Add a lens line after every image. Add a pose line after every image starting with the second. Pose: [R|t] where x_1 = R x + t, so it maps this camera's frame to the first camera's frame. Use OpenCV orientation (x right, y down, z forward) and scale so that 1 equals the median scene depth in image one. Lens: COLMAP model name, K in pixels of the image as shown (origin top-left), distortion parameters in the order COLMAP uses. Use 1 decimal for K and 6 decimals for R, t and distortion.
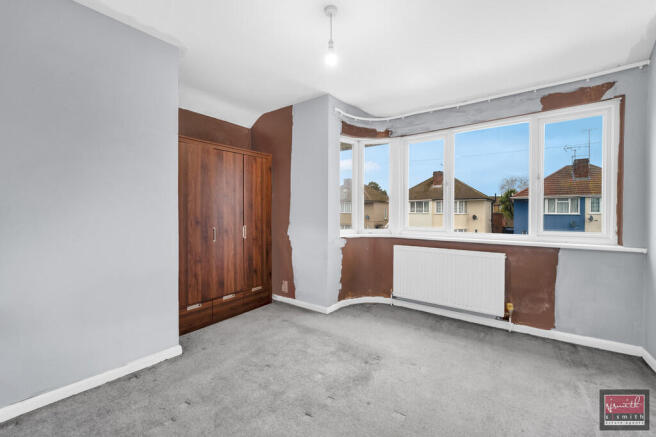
lens RADIAL K [[269.8, 0, 325.3], [0, 269.8, 214.4], [0, 0, 1]] dist [-0.015748, -0.000465]
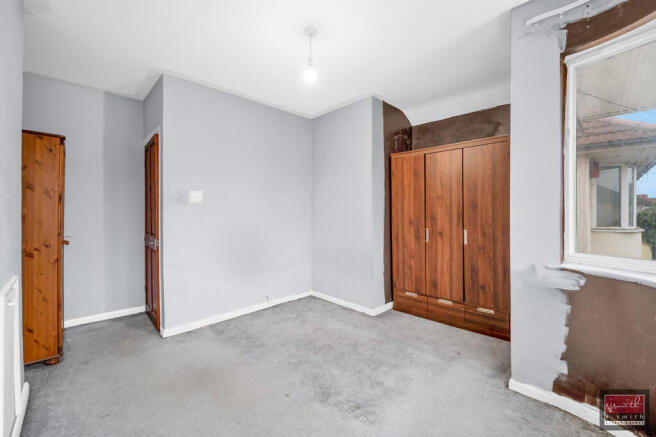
lens RADIAL K [[269.8, 0, 325.1], [0, 269.8, 213.8], [0, 0, 1]] dist [-0.015748, -0.000465]
pose [[-0.119913, 0.013518, -0.992692, 0.657710], [-0.011537, 0.999821, 0.015009, -0.019343], [0.992717, 0.013253, -0.119735, 0.694710]]
